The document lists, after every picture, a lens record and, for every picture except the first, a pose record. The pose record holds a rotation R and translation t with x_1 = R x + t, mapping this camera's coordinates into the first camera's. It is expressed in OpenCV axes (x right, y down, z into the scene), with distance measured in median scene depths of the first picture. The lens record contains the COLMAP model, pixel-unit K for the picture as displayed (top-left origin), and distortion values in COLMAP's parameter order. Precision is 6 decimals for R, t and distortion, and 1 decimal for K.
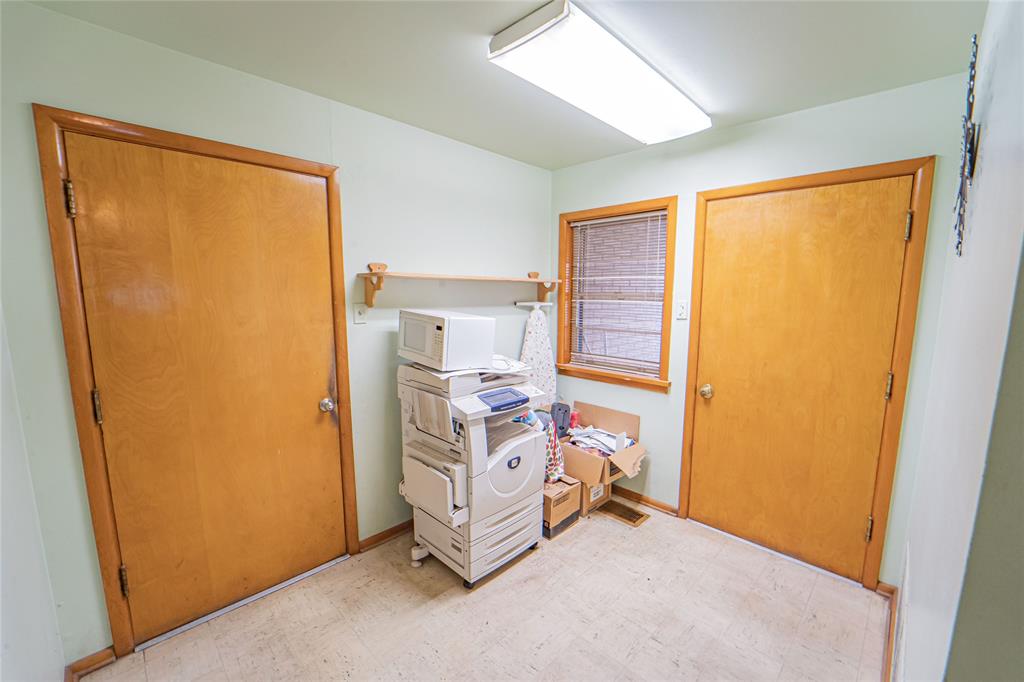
lens RADIAL K [[416.8, 0, 509.8], [0, 416.8, 346.5], [0, 0, 1]] dist [-0.023863, 0.000346]
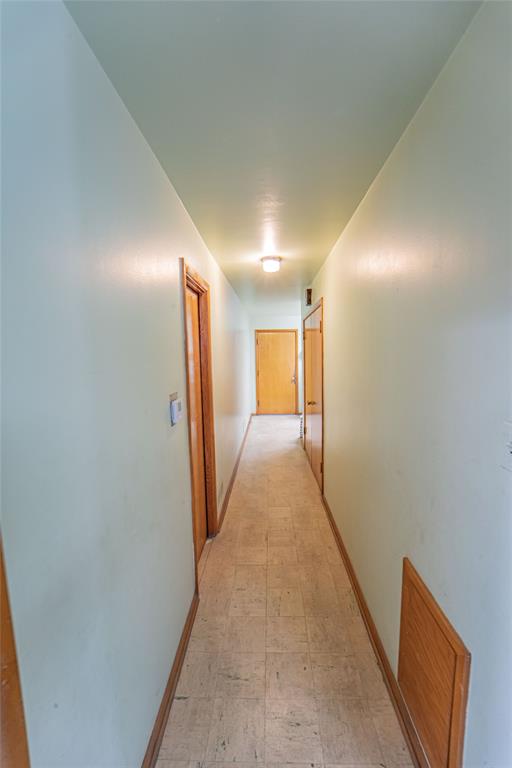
lens RADIAL K [[312.6, 0, 256.0], [0, 312.6, 382.9], [0, 0, 1]] dist [-0.023863, 0.000346]
pose [[0.672709, 0.054288, -0.737912, 2.411920], [-0.083598, 0.996495, -0.002899, 0.300345], [0.735169, 0.063638, 0.674890, -2.167143]]
